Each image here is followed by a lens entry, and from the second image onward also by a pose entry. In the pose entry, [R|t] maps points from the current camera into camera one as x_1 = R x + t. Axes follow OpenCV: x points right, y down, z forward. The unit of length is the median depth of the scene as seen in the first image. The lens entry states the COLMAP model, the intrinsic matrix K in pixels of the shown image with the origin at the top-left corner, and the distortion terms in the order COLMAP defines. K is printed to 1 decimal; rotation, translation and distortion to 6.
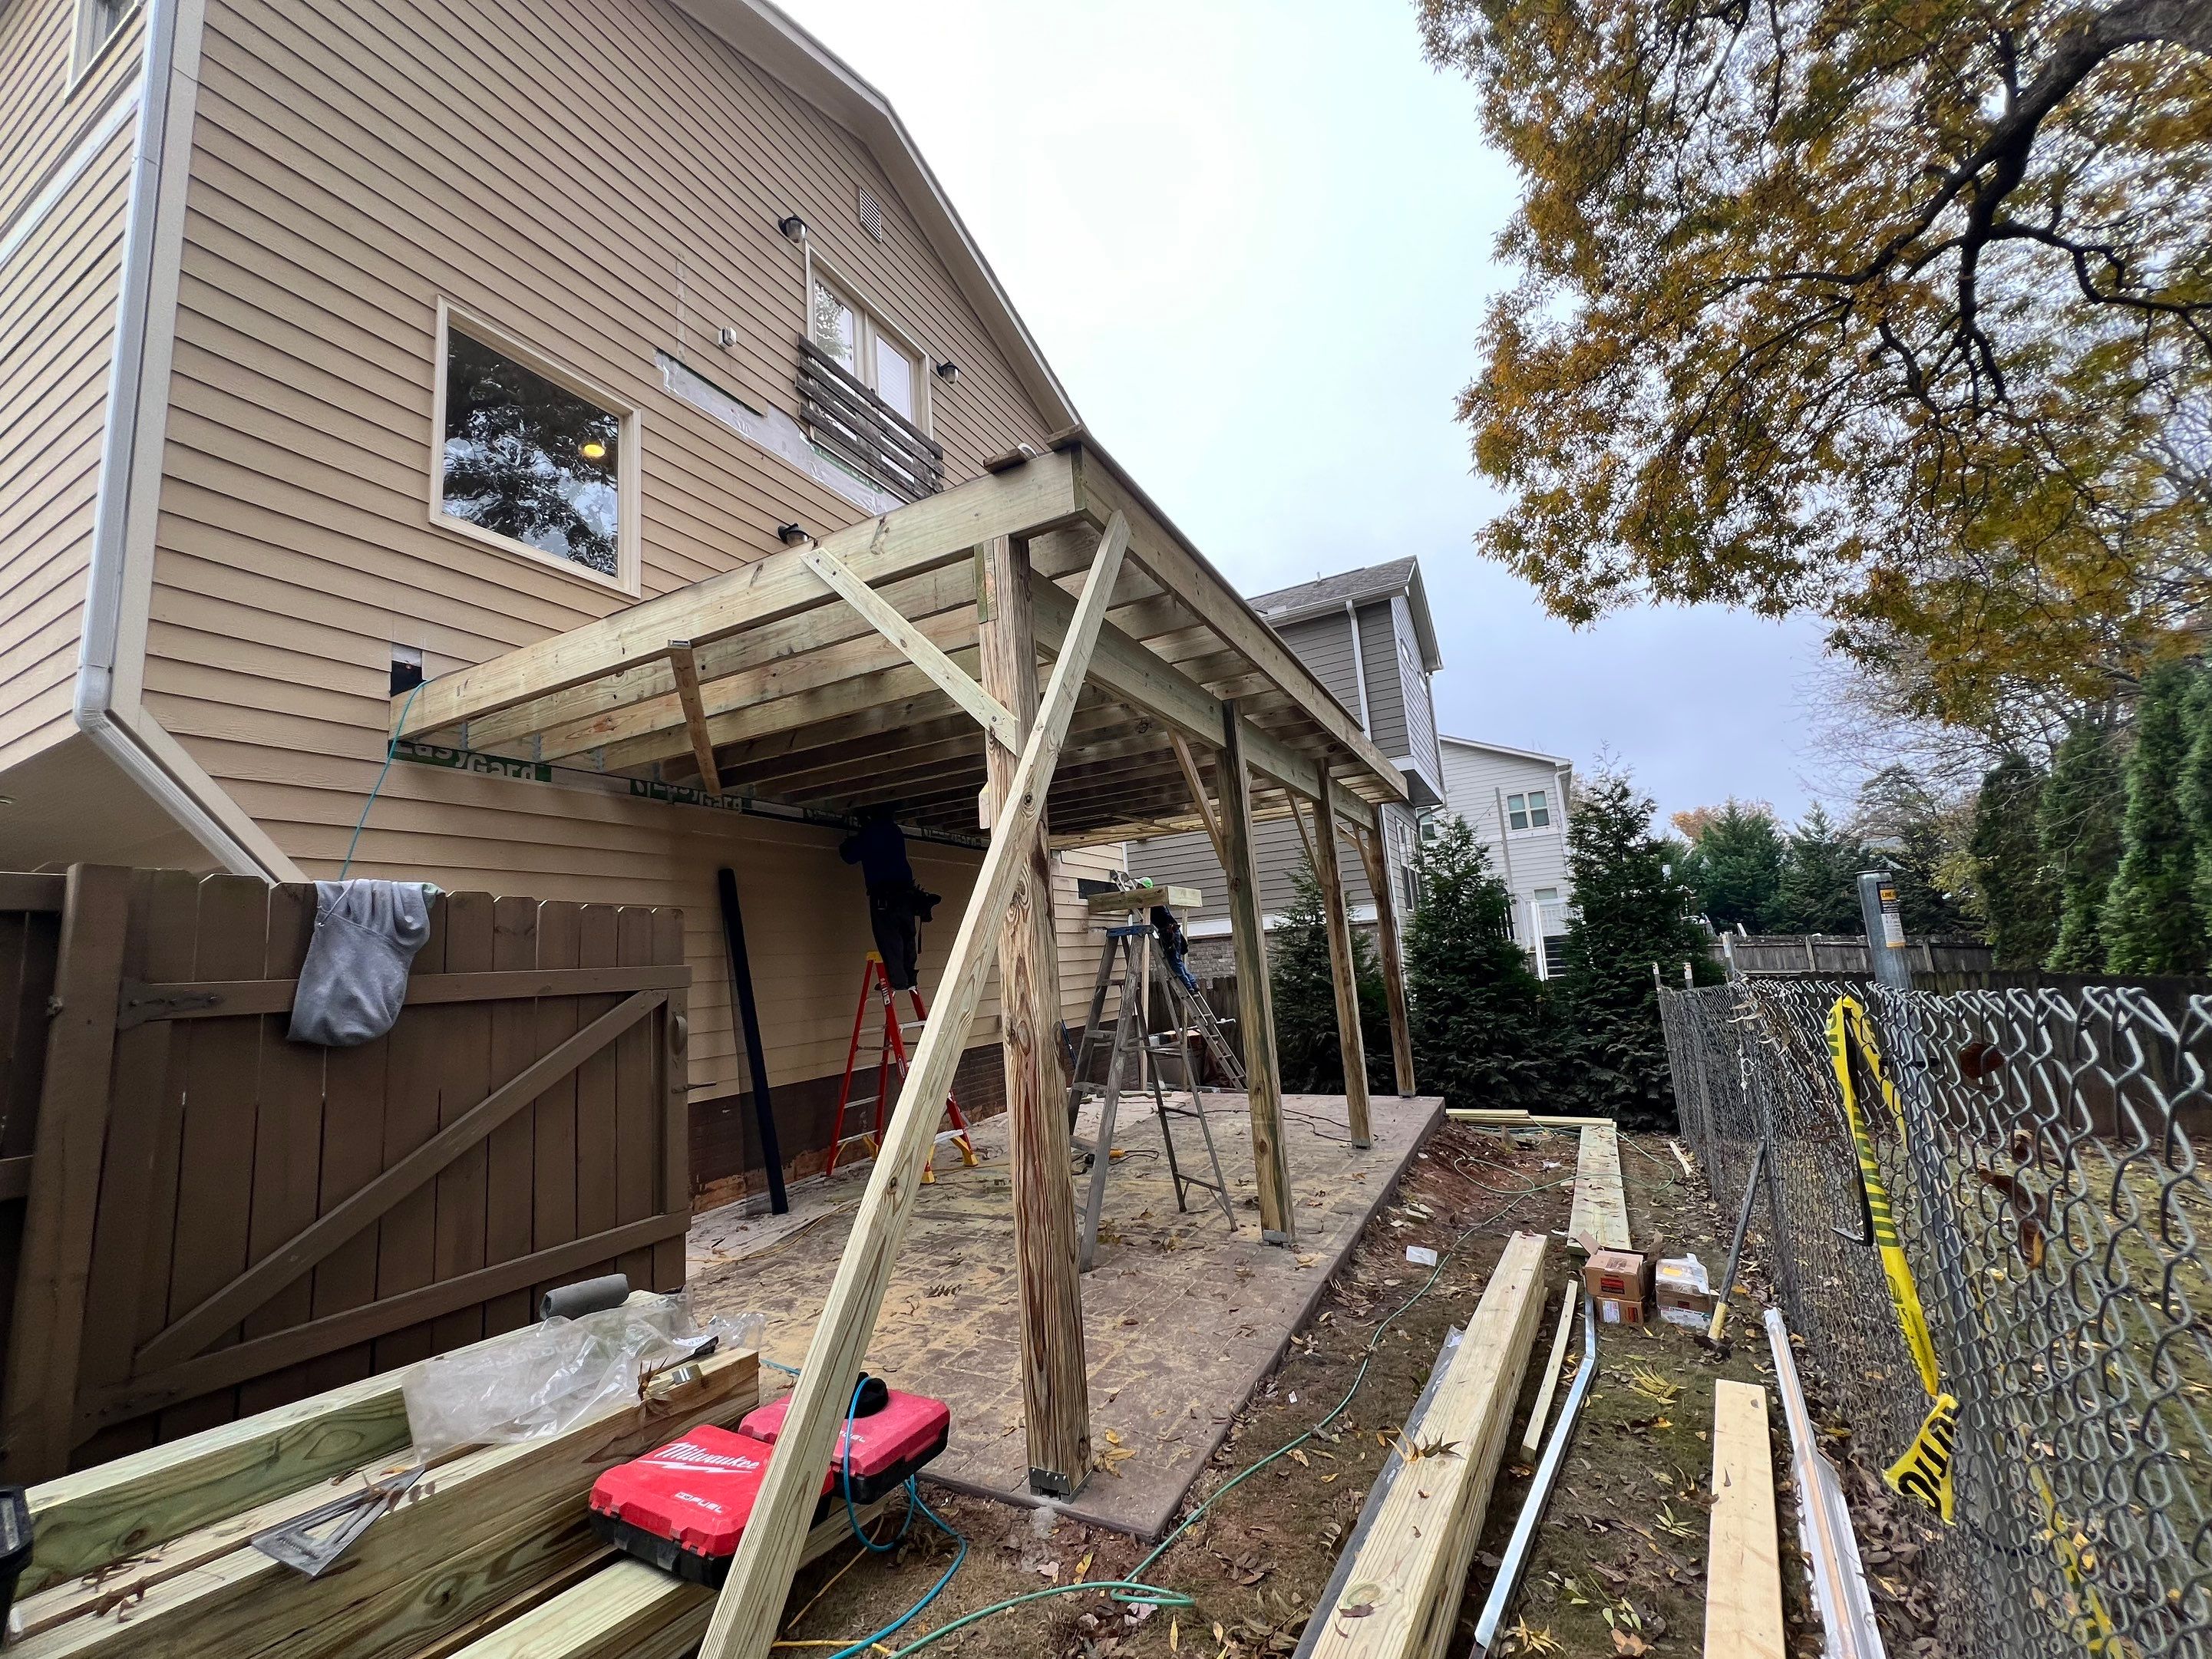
lens RADIAL K [[880.0, 0, 1105.2], [0, 880.0, 838.5], [0, 0, 1]] dist [-0.000942, 0.000352]
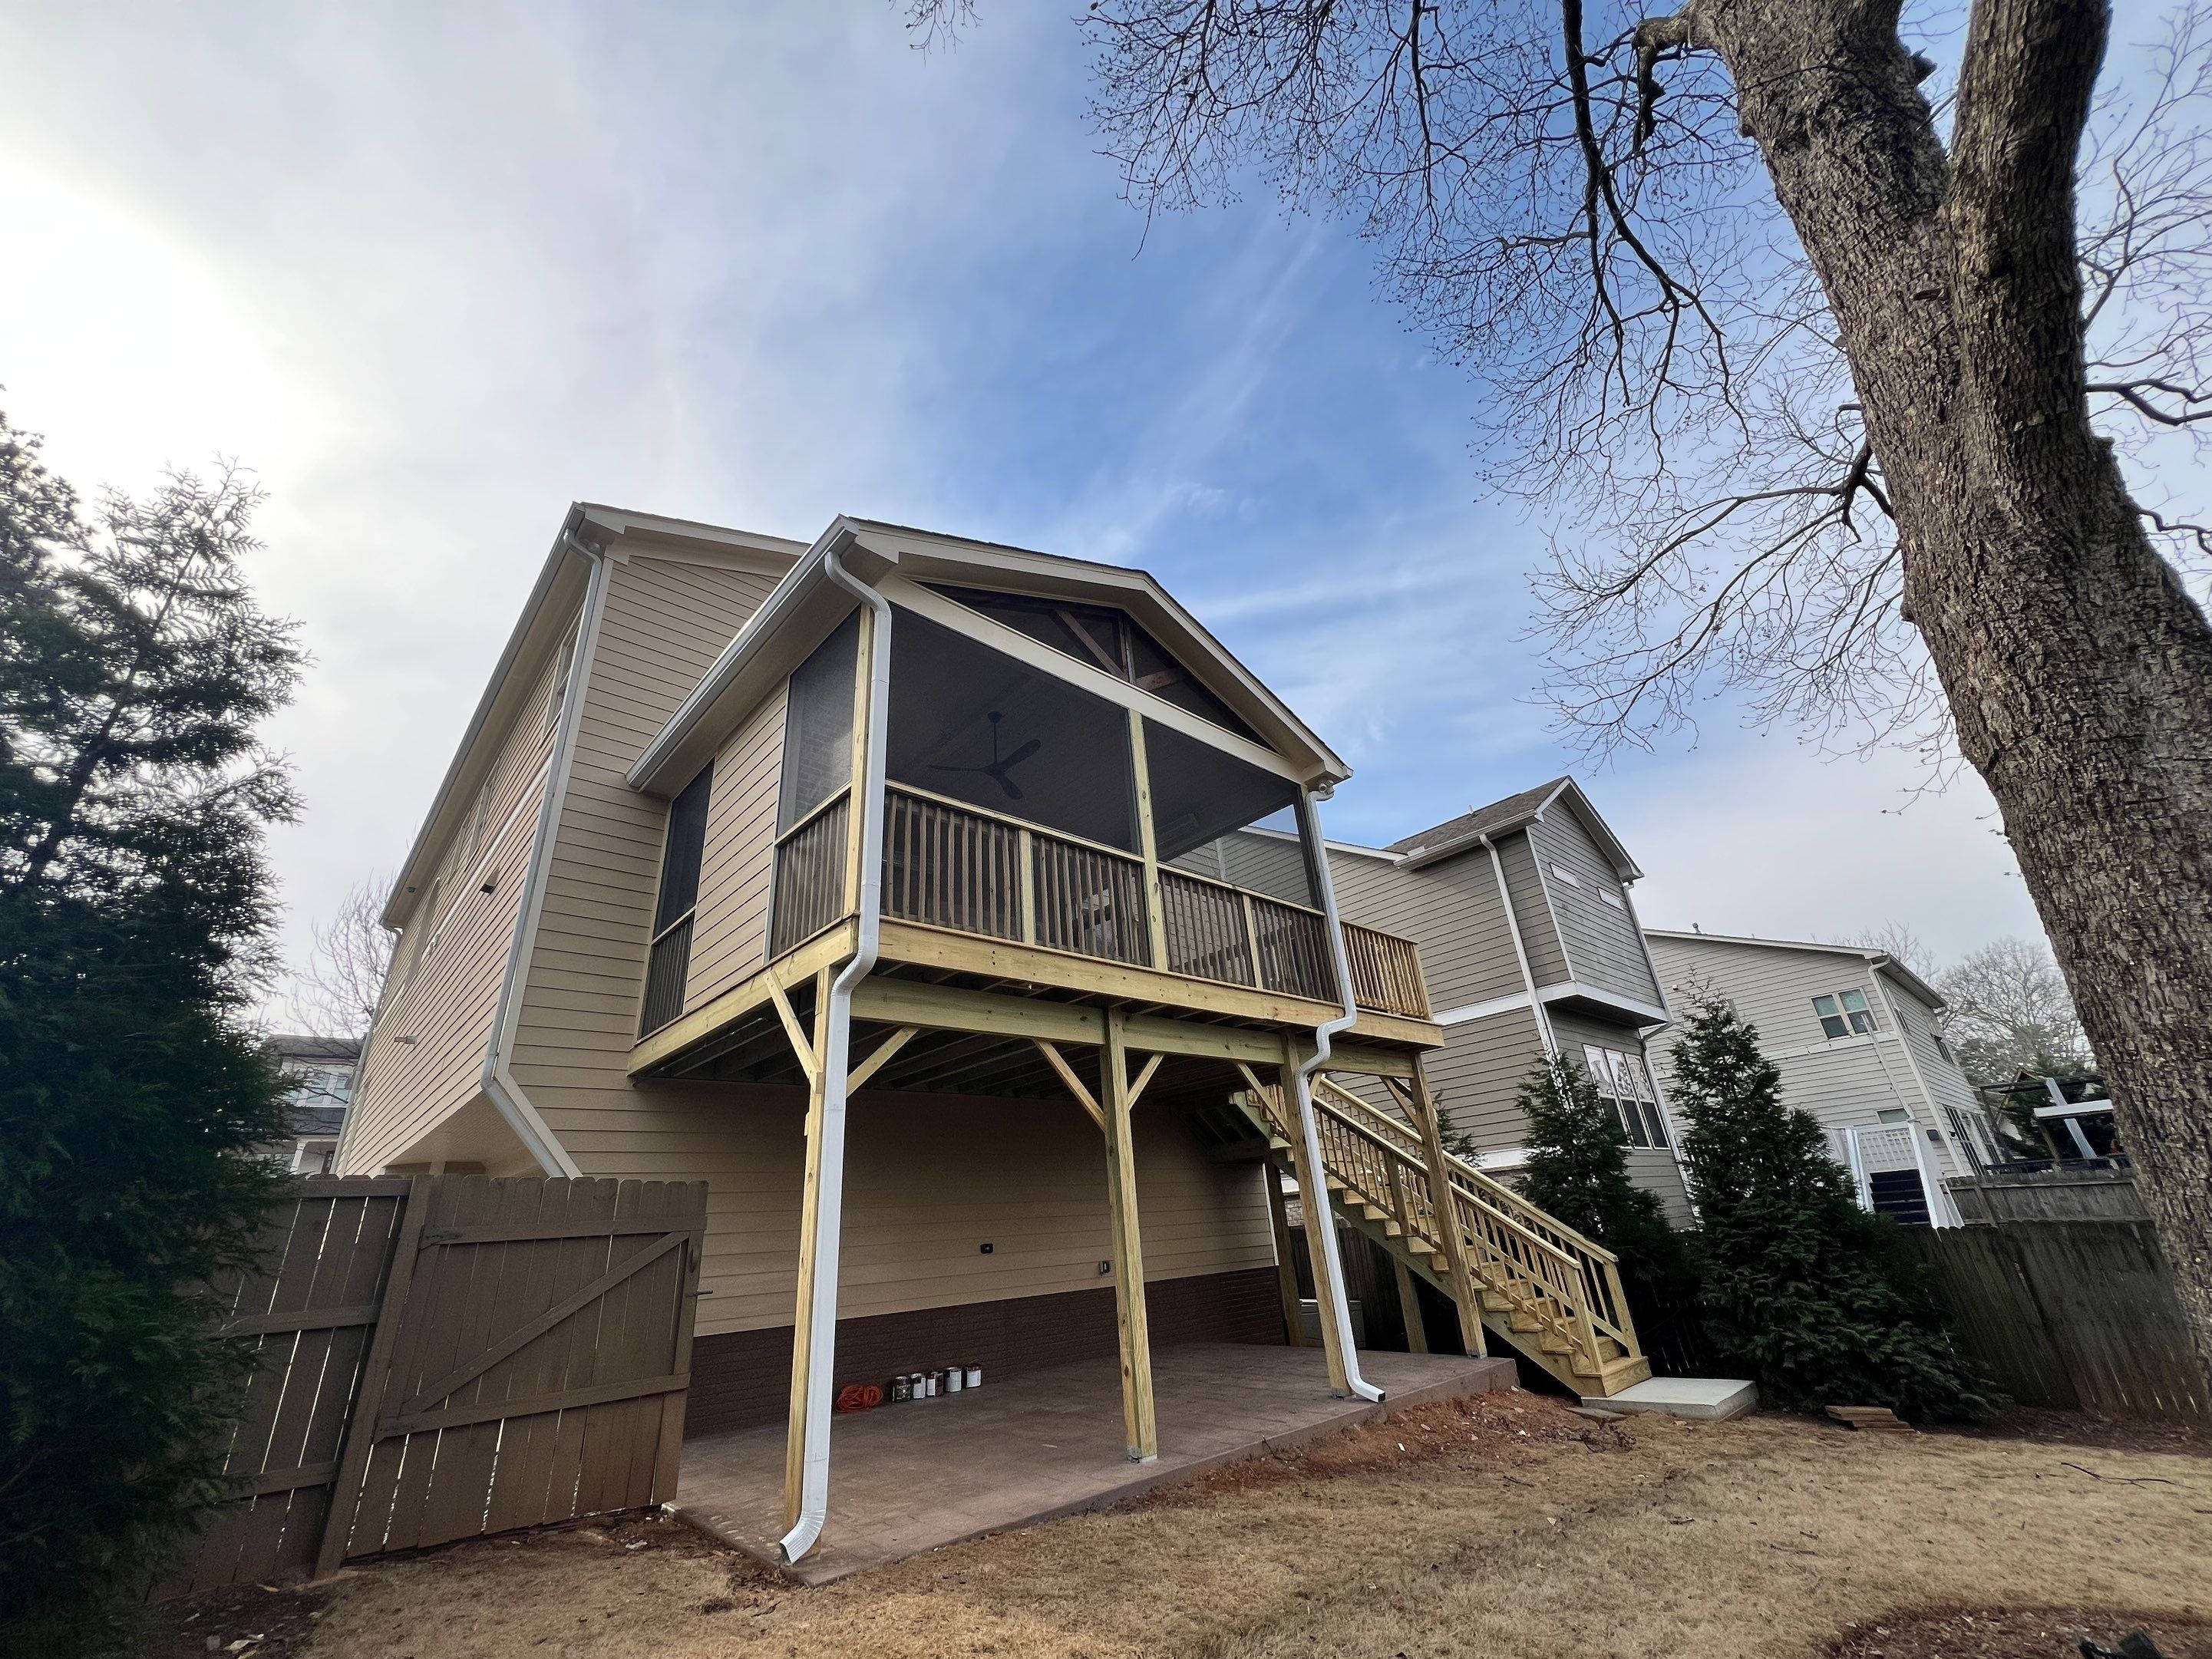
lens RADIAL K [[880.0, 0, 1099.4], [0, 880.0, 834.8], [0, 0, 1]] dist [-0.000942, 0.000352]
pose [[0.933612, -0.142557, -0.328704, 0.617386], [0.052981, 0.962279, -0.266855, -0.051936], [0.354347, 0.231724, 0.905948, -0.306387]]
